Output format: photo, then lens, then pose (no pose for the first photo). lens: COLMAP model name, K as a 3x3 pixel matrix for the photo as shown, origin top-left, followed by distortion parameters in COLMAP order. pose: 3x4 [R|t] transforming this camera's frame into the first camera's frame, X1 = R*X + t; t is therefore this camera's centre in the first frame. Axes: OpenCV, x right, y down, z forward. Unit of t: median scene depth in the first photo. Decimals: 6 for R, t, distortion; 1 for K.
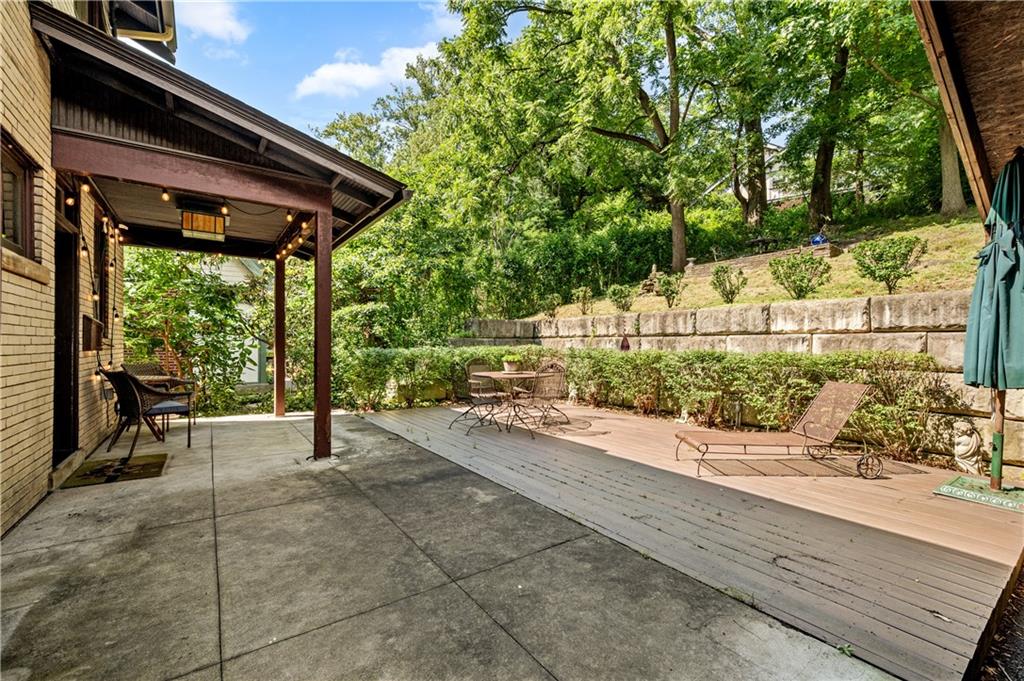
lens RADIAL K [[420.0, 0, 515.5], [0, 420.0, 339.9], [0, 0, 1]] dist [-0.002604, -0.000268]
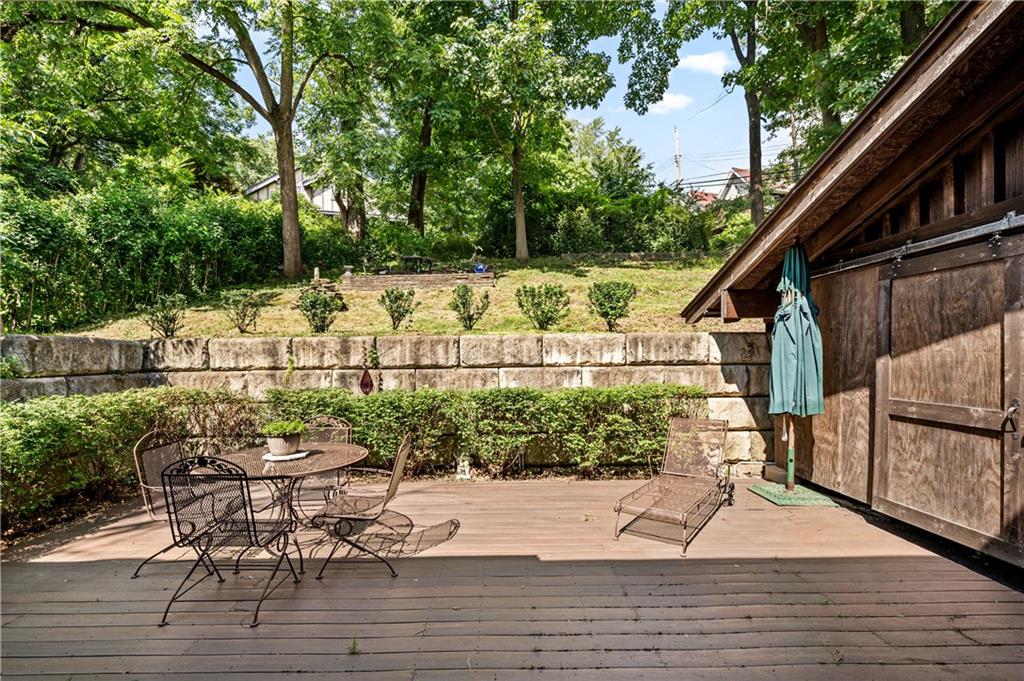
lens RADIAL K [[469.6, 0, 503.1], [0, 469.6, 358.1], [0, 0, 1]] dist [-0.000007, 0.000154]
pose [[0.590809, -0.010924, 0.806737, -0.269471], [0.005945, 0.999940, 0.009187, -0.038128], [-0.806789, -0.000632, 0.590839, 0.391085]]
